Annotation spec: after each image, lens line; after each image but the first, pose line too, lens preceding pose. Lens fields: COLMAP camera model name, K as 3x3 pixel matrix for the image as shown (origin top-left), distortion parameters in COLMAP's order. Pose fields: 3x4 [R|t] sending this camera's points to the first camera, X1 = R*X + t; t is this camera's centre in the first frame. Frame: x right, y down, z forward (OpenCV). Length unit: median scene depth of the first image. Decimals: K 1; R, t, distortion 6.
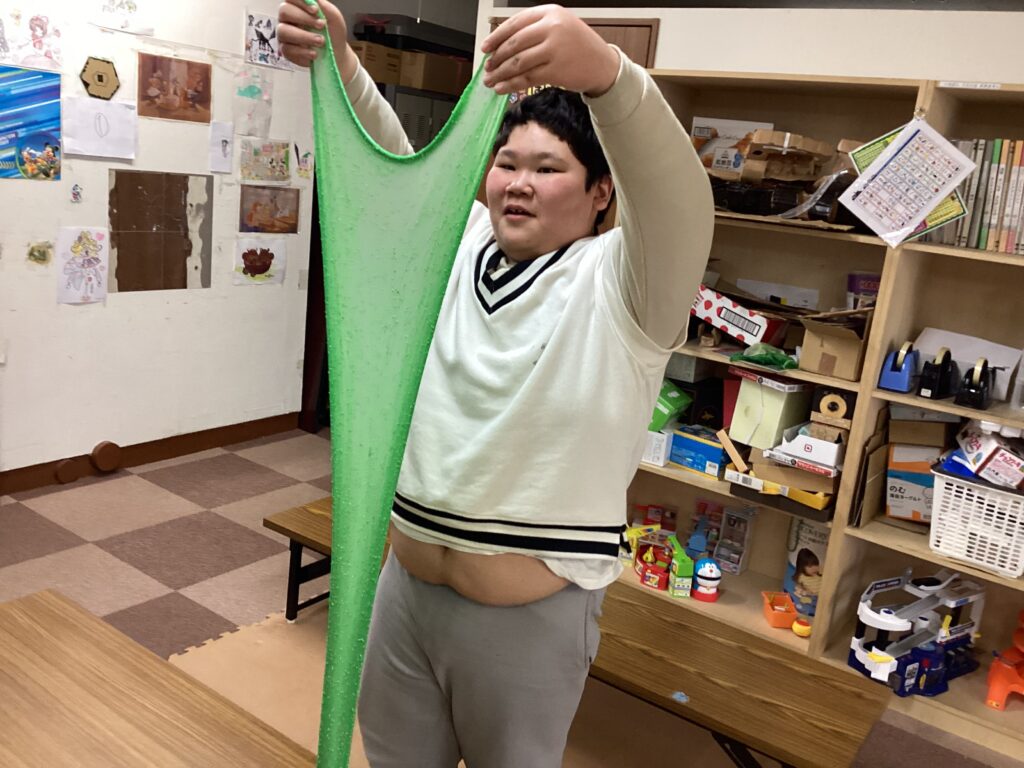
lens RADIAL K [[944.0, 0, 517.3], [0, 944.0, 377.9], [0, 0, 1]] dist [-0.004828, 0.000000]
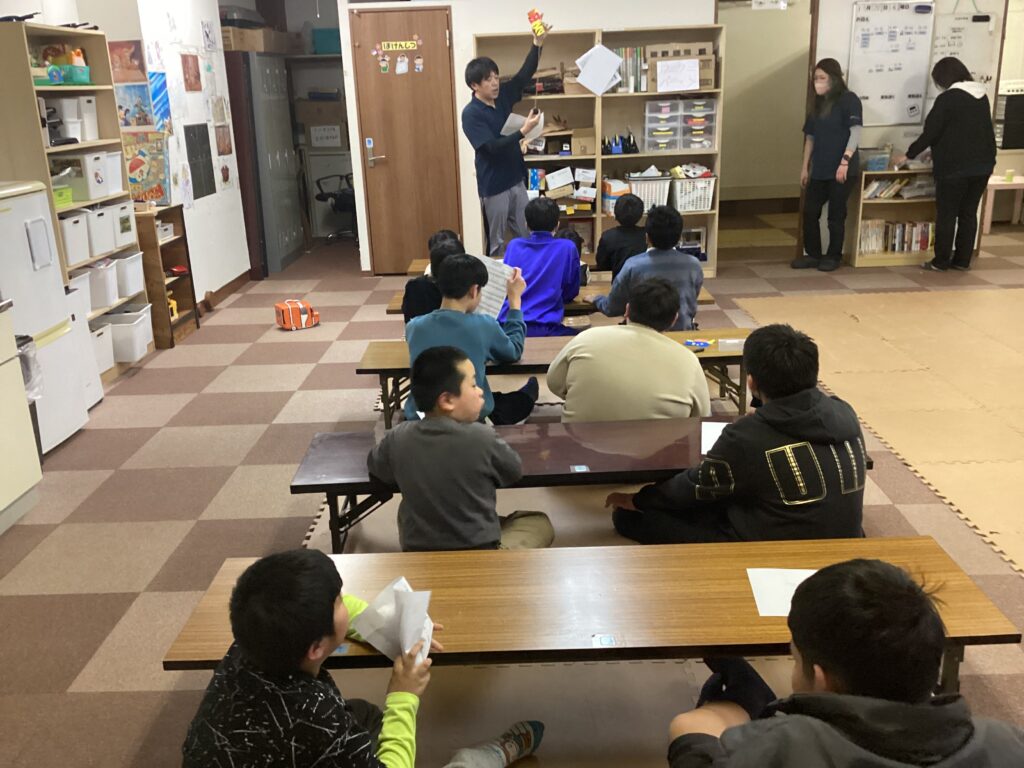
lens RADIAL K [[944.0, 0, 503.8], [0, 944.0, 385.5], [0, 0, 1]] dist [-0.004828, 0.000000]
pose [[0.824757, -0.295181, 0.482332, -0.894568], [0.244308, 0.955237, 0.166841, 0.080490], [-0.509990, -0.019766, 0.859953, -0.745579]]
